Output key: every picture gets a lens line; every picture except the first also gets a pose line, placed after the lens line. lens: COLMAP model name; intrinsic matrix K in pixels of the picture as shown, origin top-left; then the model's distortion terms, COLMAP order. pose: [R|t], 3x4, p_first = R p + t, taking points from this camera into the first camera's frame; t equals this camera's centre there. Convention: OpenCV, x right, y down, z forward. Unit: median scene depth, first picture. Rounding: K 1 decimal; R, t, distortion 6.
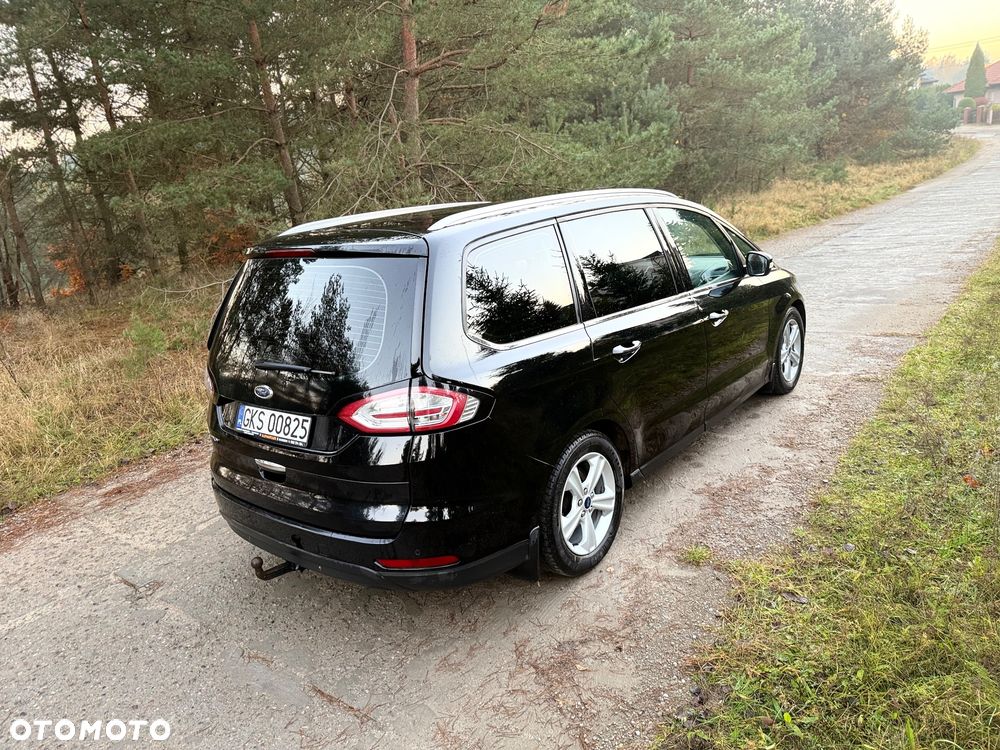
lens RADIAL K [[783.8, 0, 481.6], [0, 783.8, 373.0], [0, 0, 1]] dist [0.013401, -0.022302]
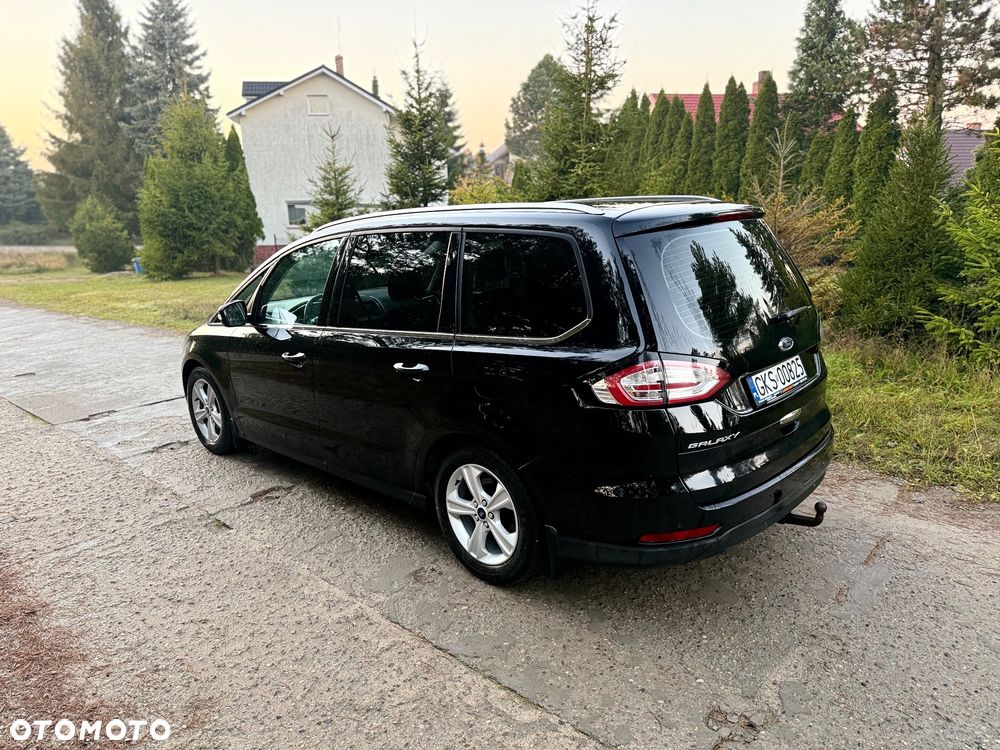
lens RADIAL K [[783.8, 0, 481.6], [0, 783.8, 373.0], [0, 0, 1]] dist [0.013401, -0.022302]
pose [[0.059076, -0.119059, 0.991128, -0.934224], [0.305375, 0.947420, 0.095607, -0.112401], [-0.950398, 0.297018, 0.092327, 0.913504]]
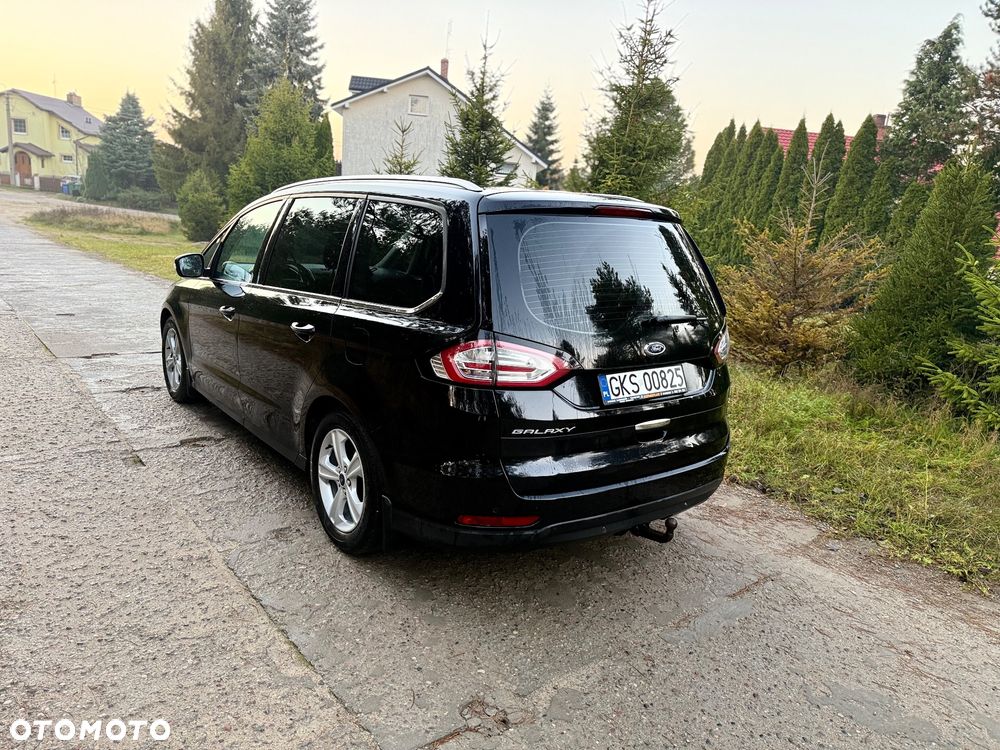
lens RADIAL K [[783.8, 0, 481.6], [0, 783.8, 373.0], [0, 0, 1]] dist [0.013401, -0.022302]
pose [[0.196358, -0.080458, 0.977226, -0.905644], [0.178146, 0.982968, 0.045135, -0.020042], [-0.964213, 0.165227, 0.207347, 0.714407]]
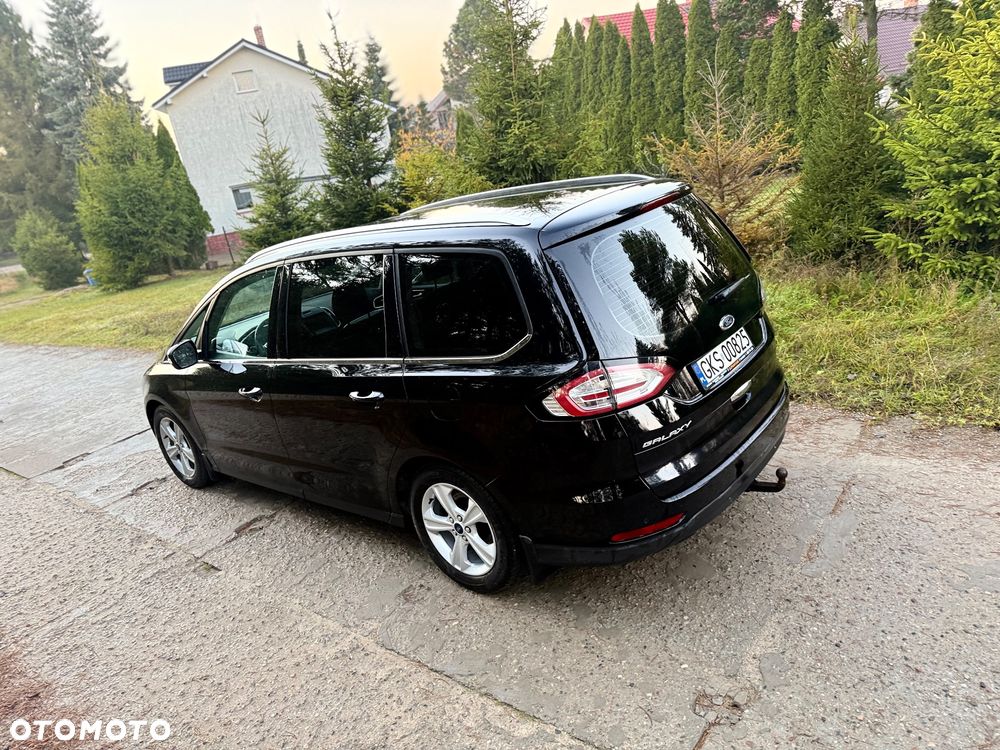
lens RADIAL K [[786.0, 0, 490.8], [0, 786.0, 378.9], [0, 0, 1]] dist [0.004929, -0.011729]
pose [[0.003318, -0.204326, 0.978897, -0.924585], [0.445151, 0.876864, 0.181519, -0.167053], [-0.895449, 0.435155, 0.093866, 0.857594]]
